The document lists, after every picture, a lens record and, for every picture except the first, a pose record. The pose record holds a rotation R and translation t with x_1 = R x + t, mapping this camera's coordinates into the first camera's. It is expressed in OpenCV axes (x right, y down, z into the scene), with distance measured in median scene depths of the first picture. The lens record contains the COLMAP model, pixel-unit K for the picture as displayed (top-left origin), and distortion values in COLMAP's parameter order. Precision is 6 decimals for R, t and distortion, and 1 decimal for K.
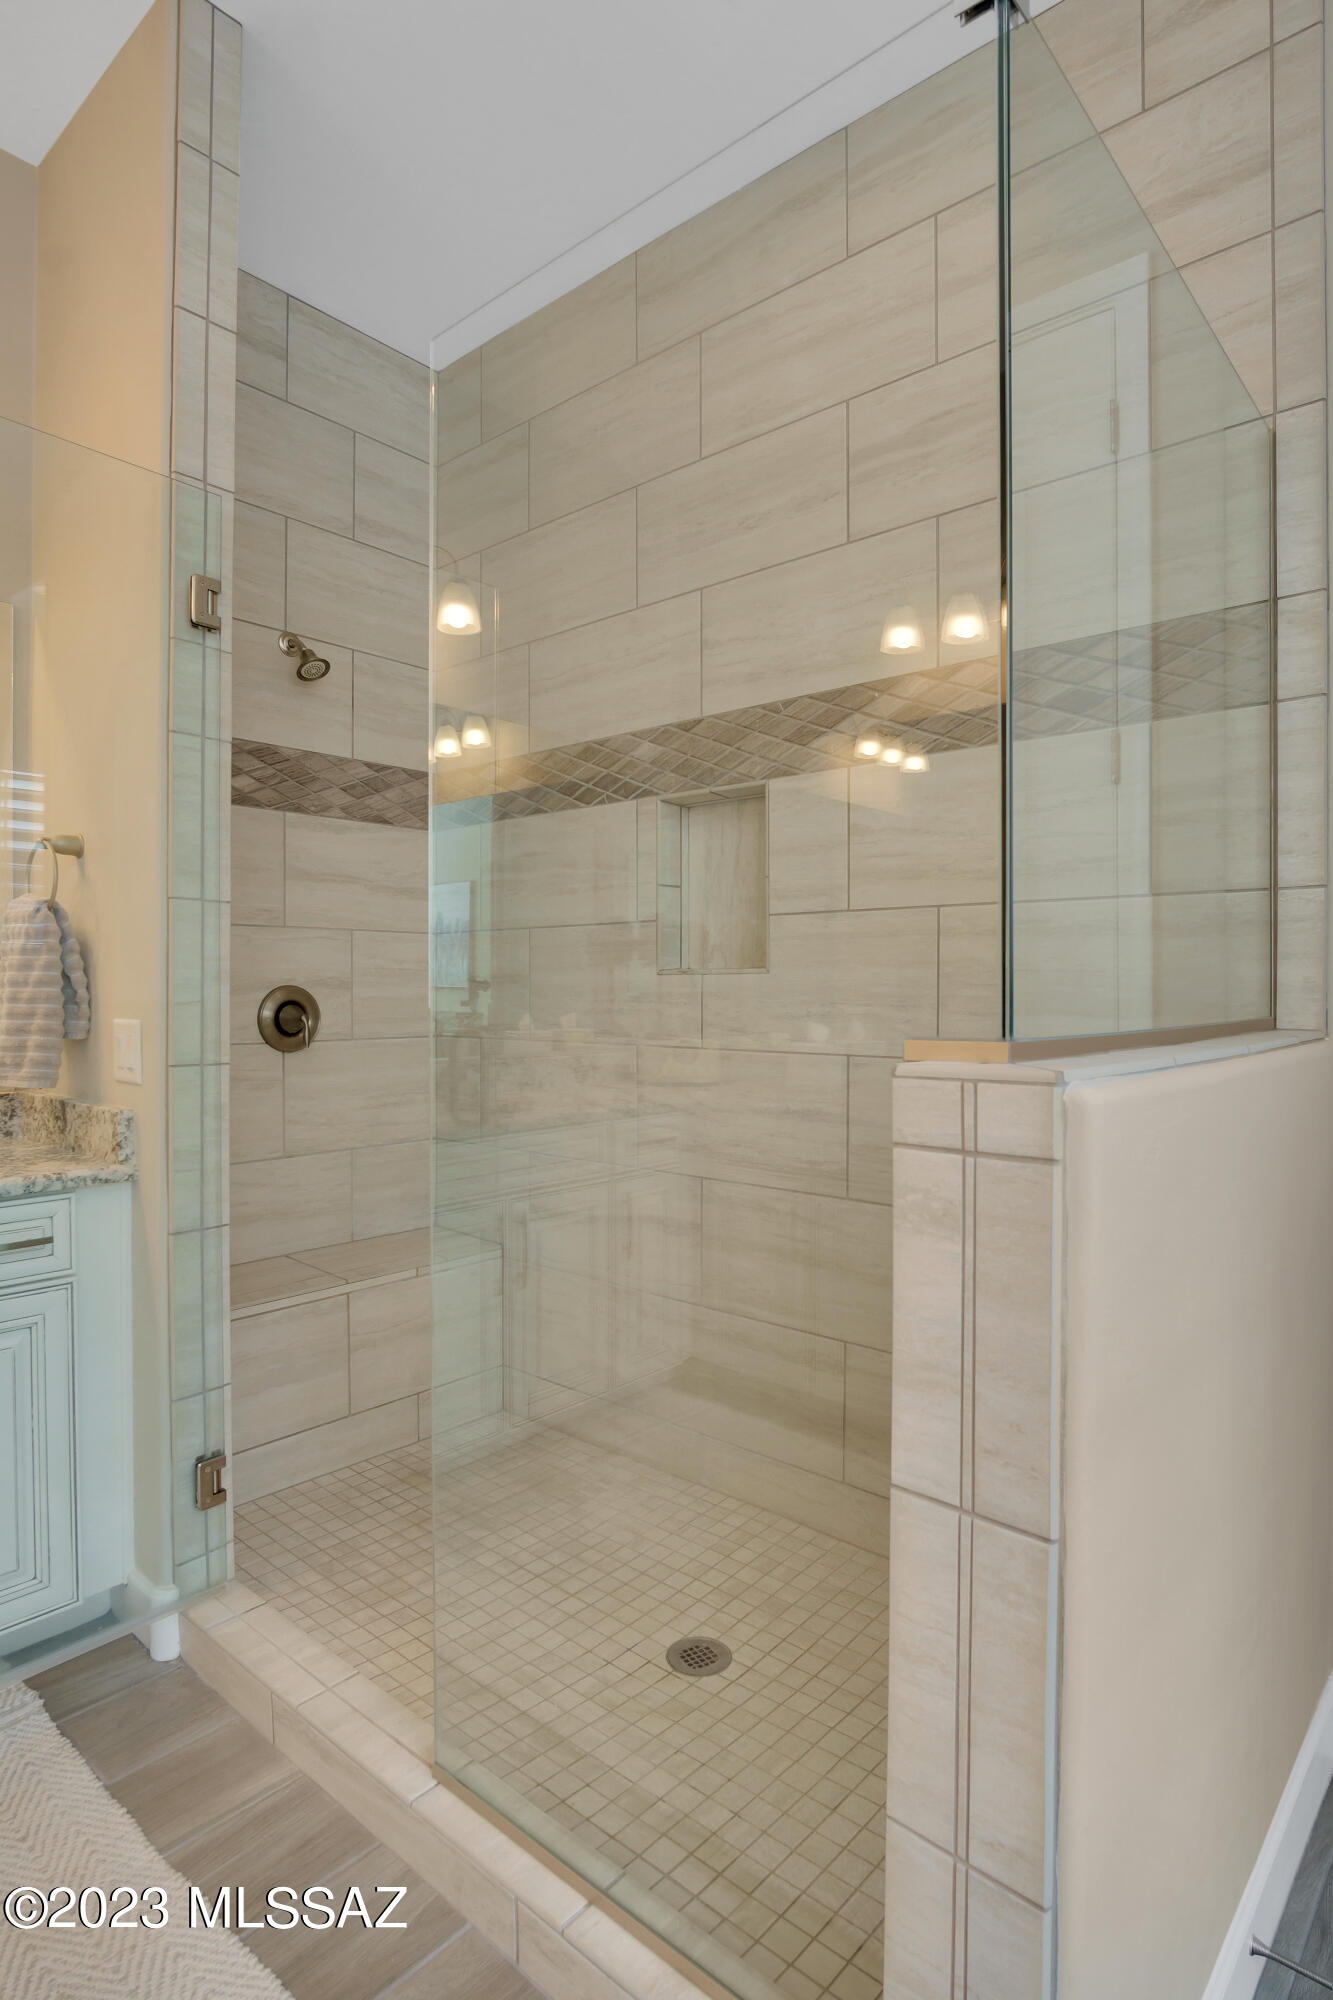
lens RADIAL K [[1081.0, 0, 664.4], [0, 1081.0, 996.8], [0, 0, 1]] dist [-0.023782, 0.002281]
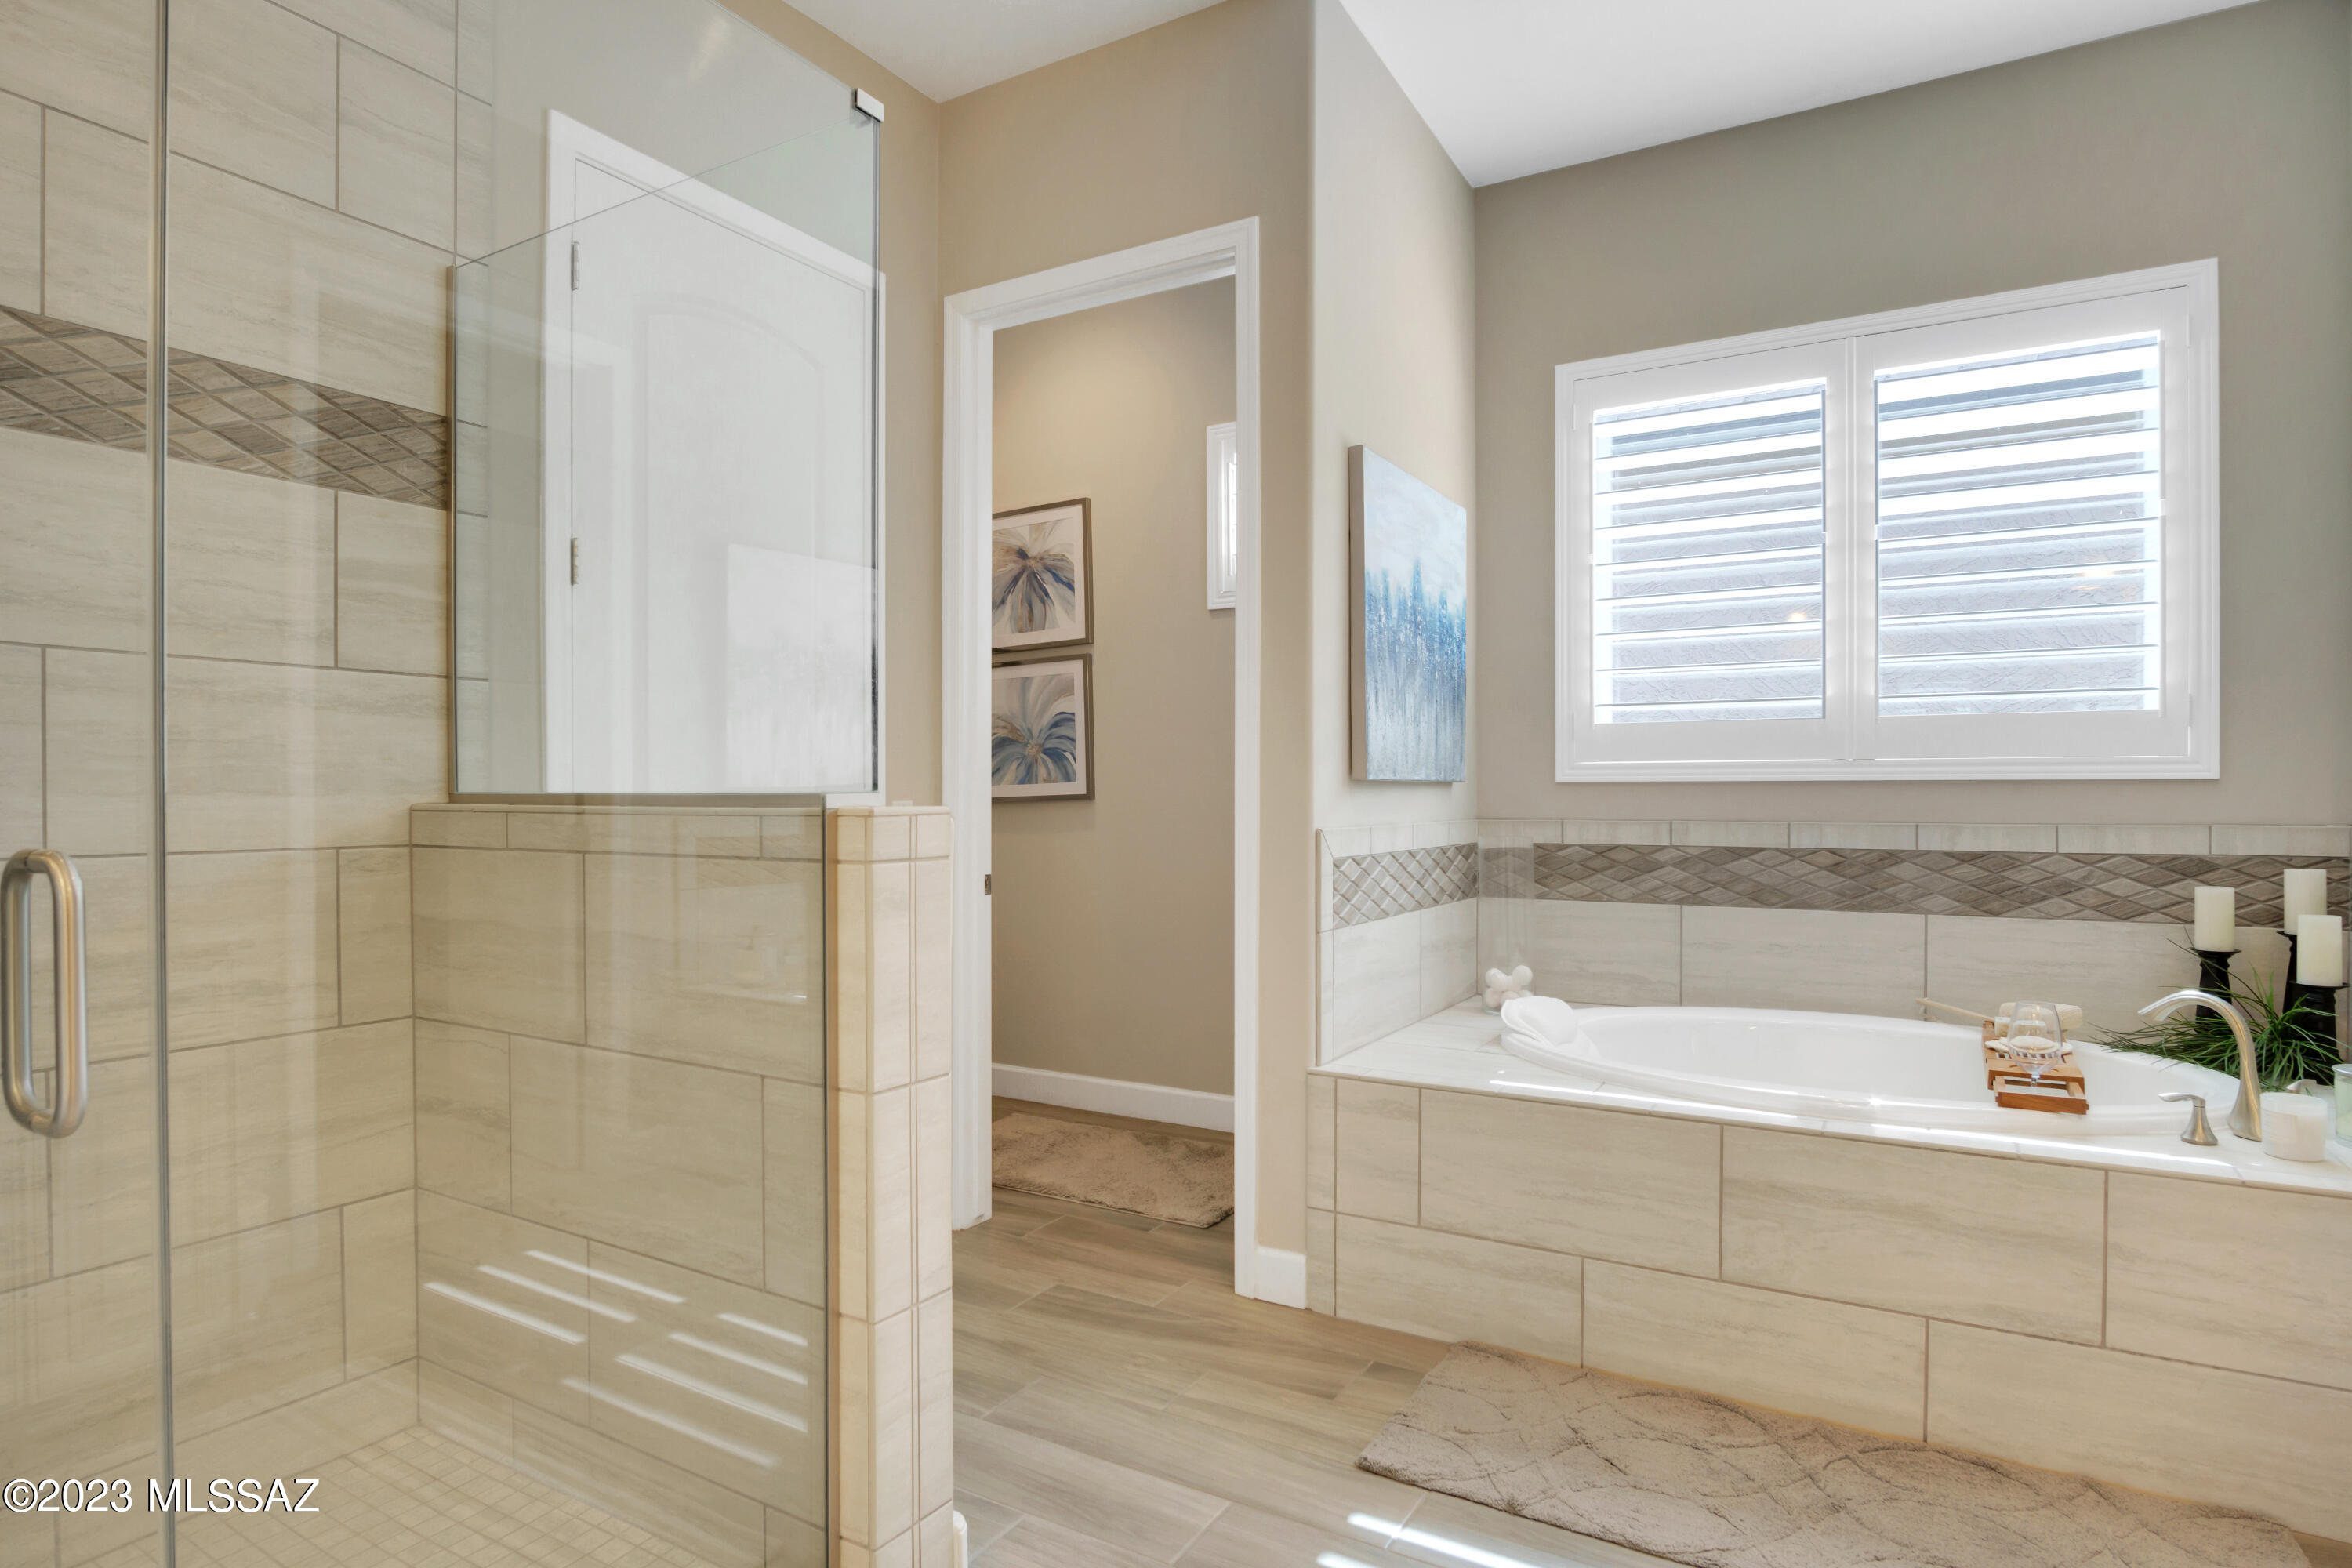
lens RADIAL K [[1271.2, 0, 1173.0], [0, 1271.2, 790.9], [0, 0, 1]] dist [-0.023782, 0.002281]
pose [[-0.185073, -0.000300, 0.982725, -0.833325], [0.008349, 0.999963, 0.001877, 0.020832], [-0.982689, 0.008553, -0.185064, 0.485611]]
